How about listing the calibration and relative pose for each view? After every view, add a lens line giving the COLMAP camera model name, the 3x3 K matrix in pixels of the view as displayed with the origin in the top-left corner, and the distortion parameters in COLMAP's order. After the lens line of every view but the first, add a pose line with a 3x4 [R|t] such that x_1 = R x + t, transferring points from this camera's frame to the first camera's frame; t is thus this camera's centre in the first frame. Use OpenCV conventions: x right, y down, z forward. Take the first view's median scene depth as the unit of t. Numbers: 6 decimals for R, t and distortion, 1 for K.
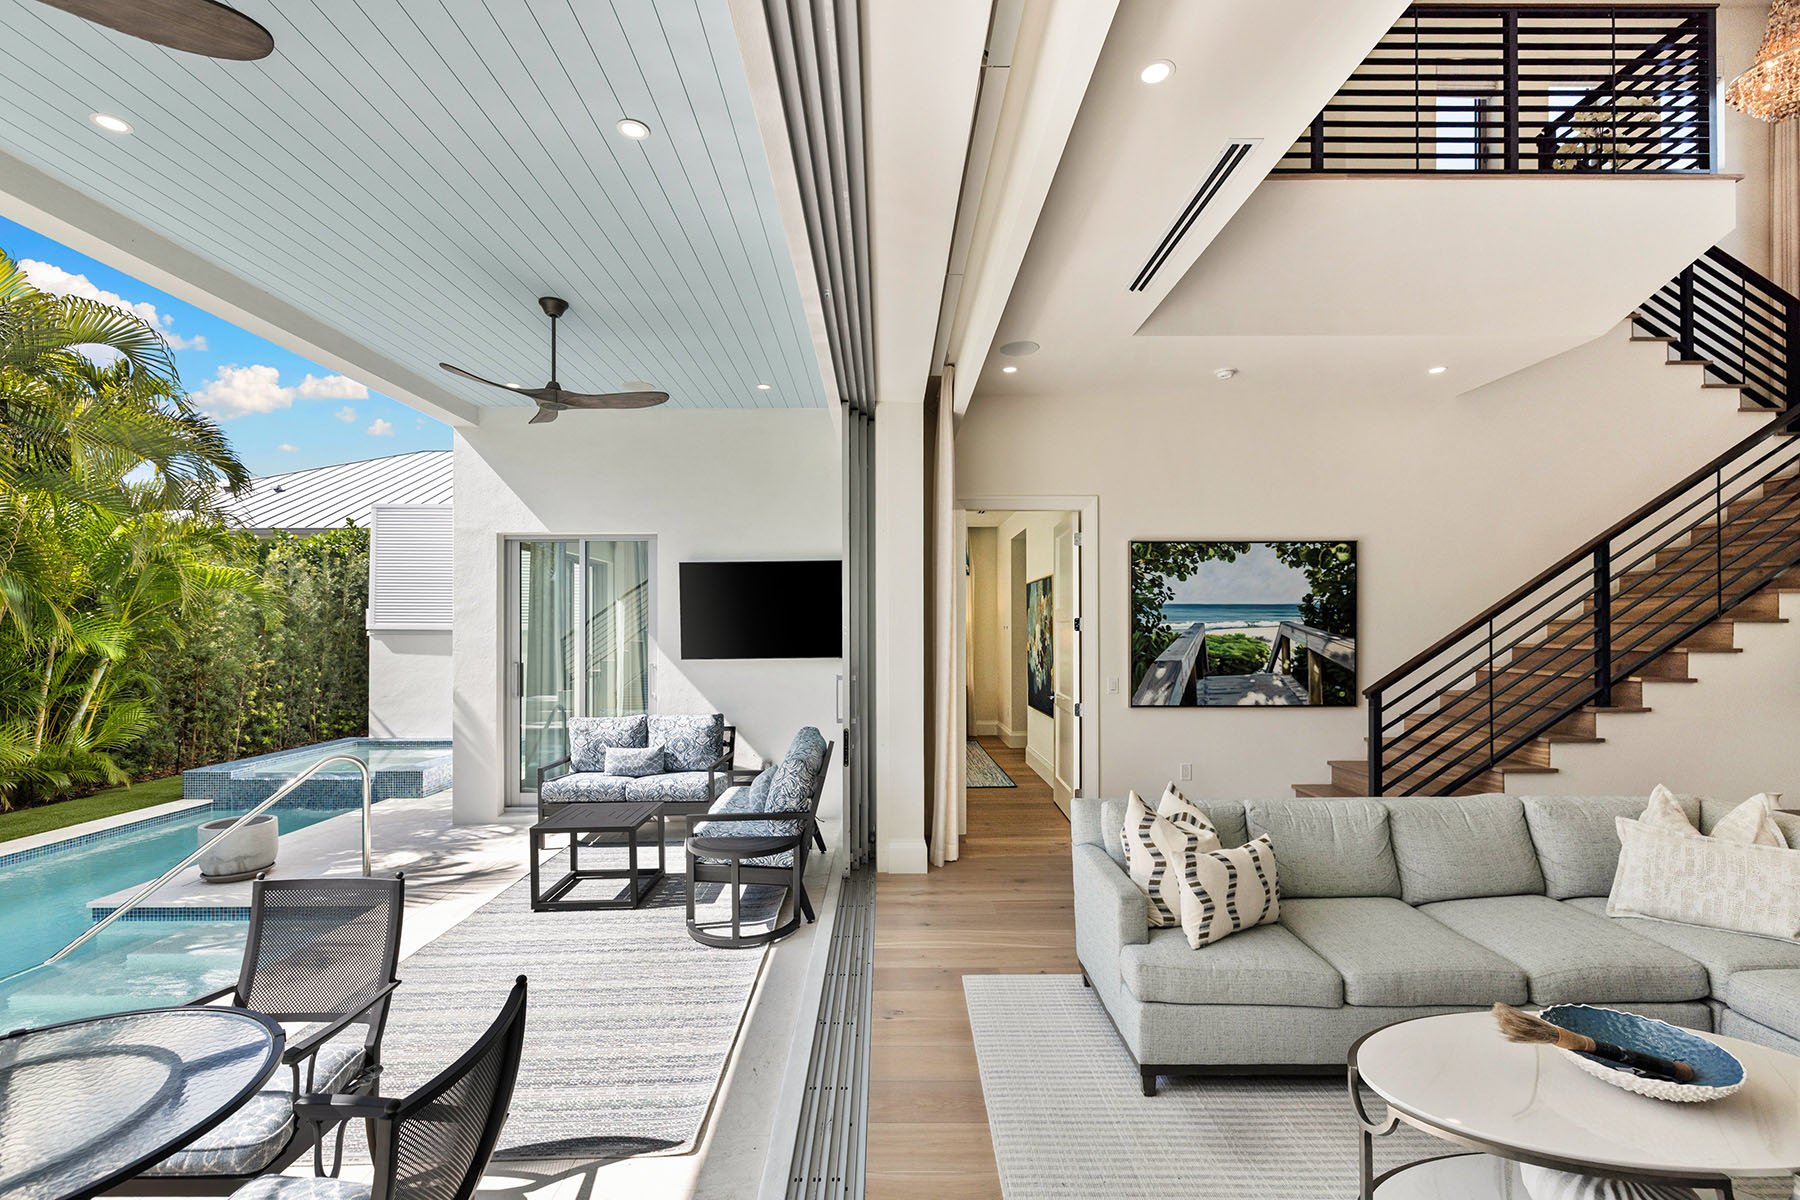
lens RADIAL K [[764.1, 0, 897.3], [0, 764.1, 610.8], [0, 0, 1]] dist [0.001321, -0.000355]
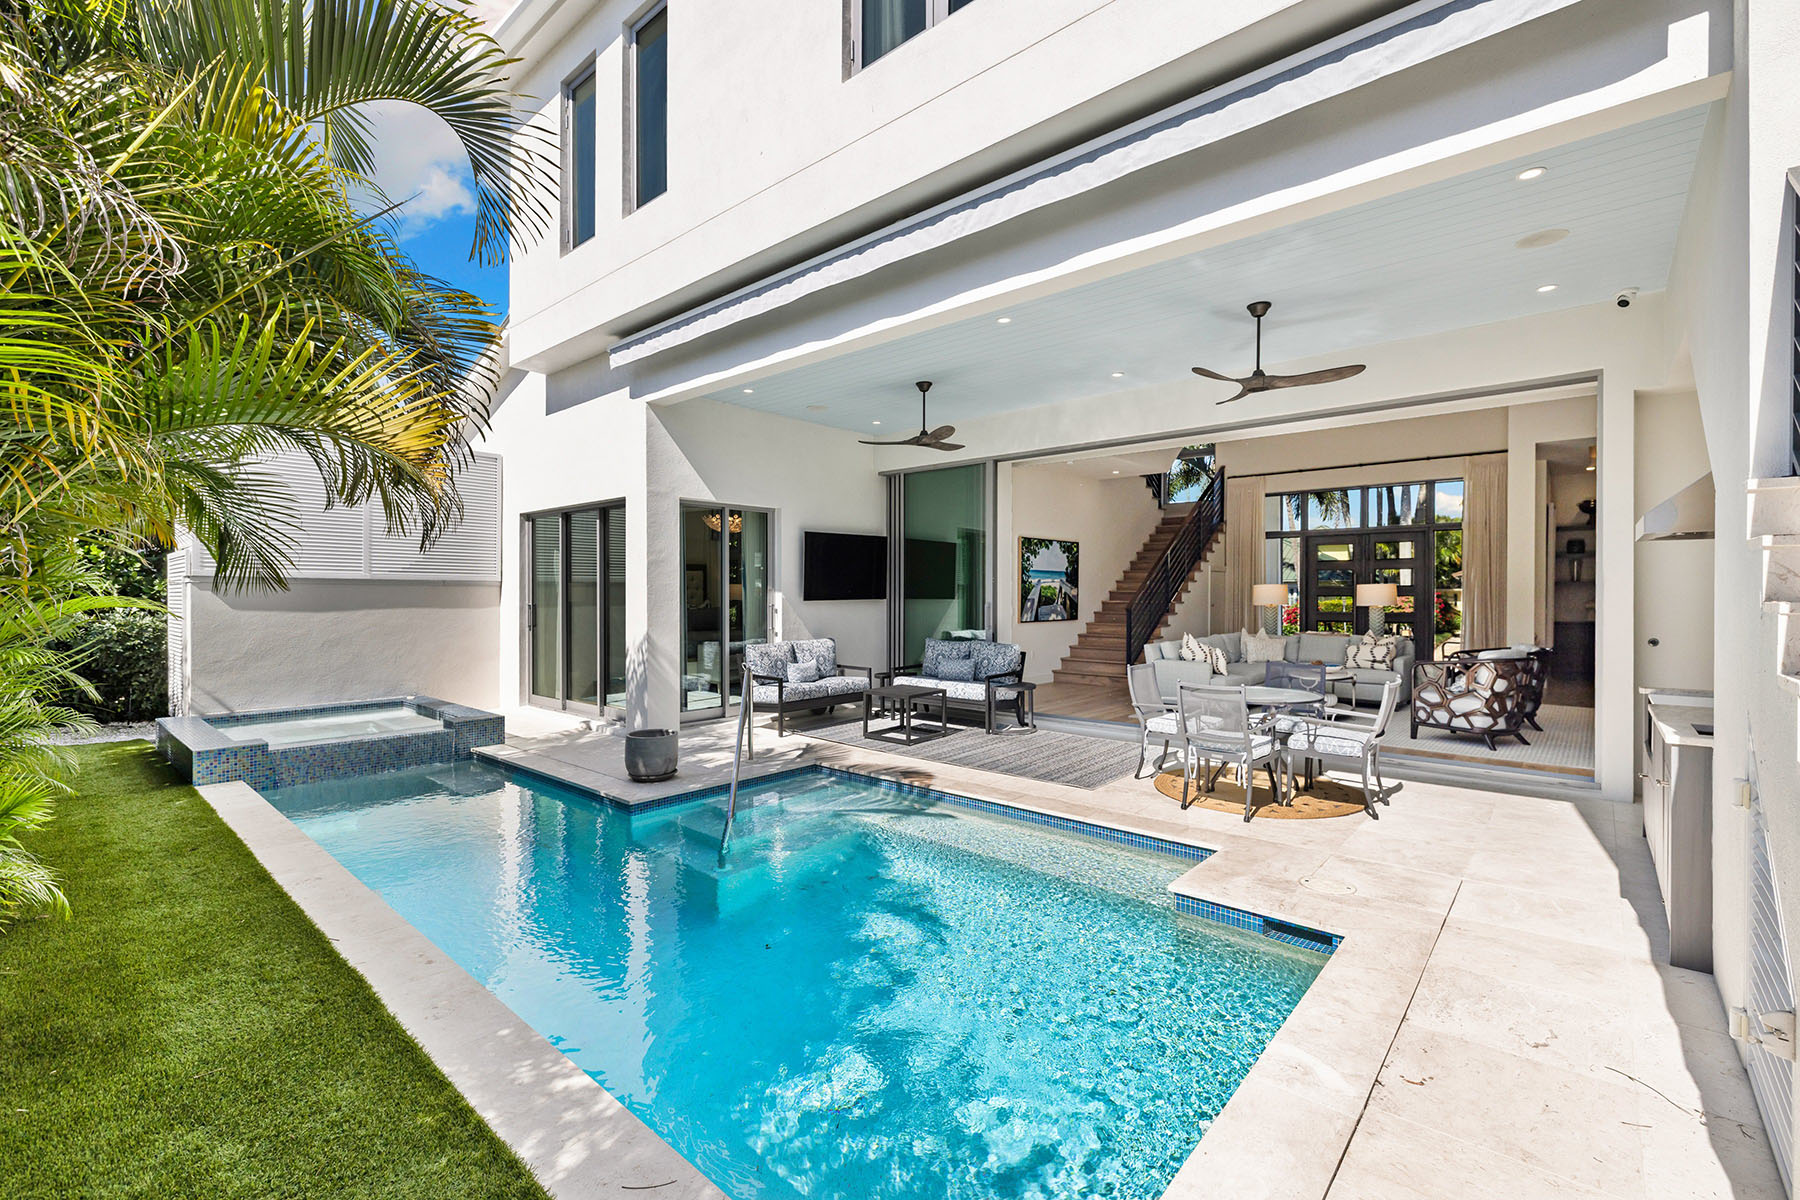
lens RADIAL K [[764.1, 0, 900.2], [0, 764.1, 593.1], [0, 0, 1]] dist [0.001321, -0.000355]
pose [[0.667902, 0.001143, 0.744249, -1.326893], [-0.007263, 0.999961, 0.004982, 0.043763], [-0.744214, -0.008733, 0.667884, -0.059754]]
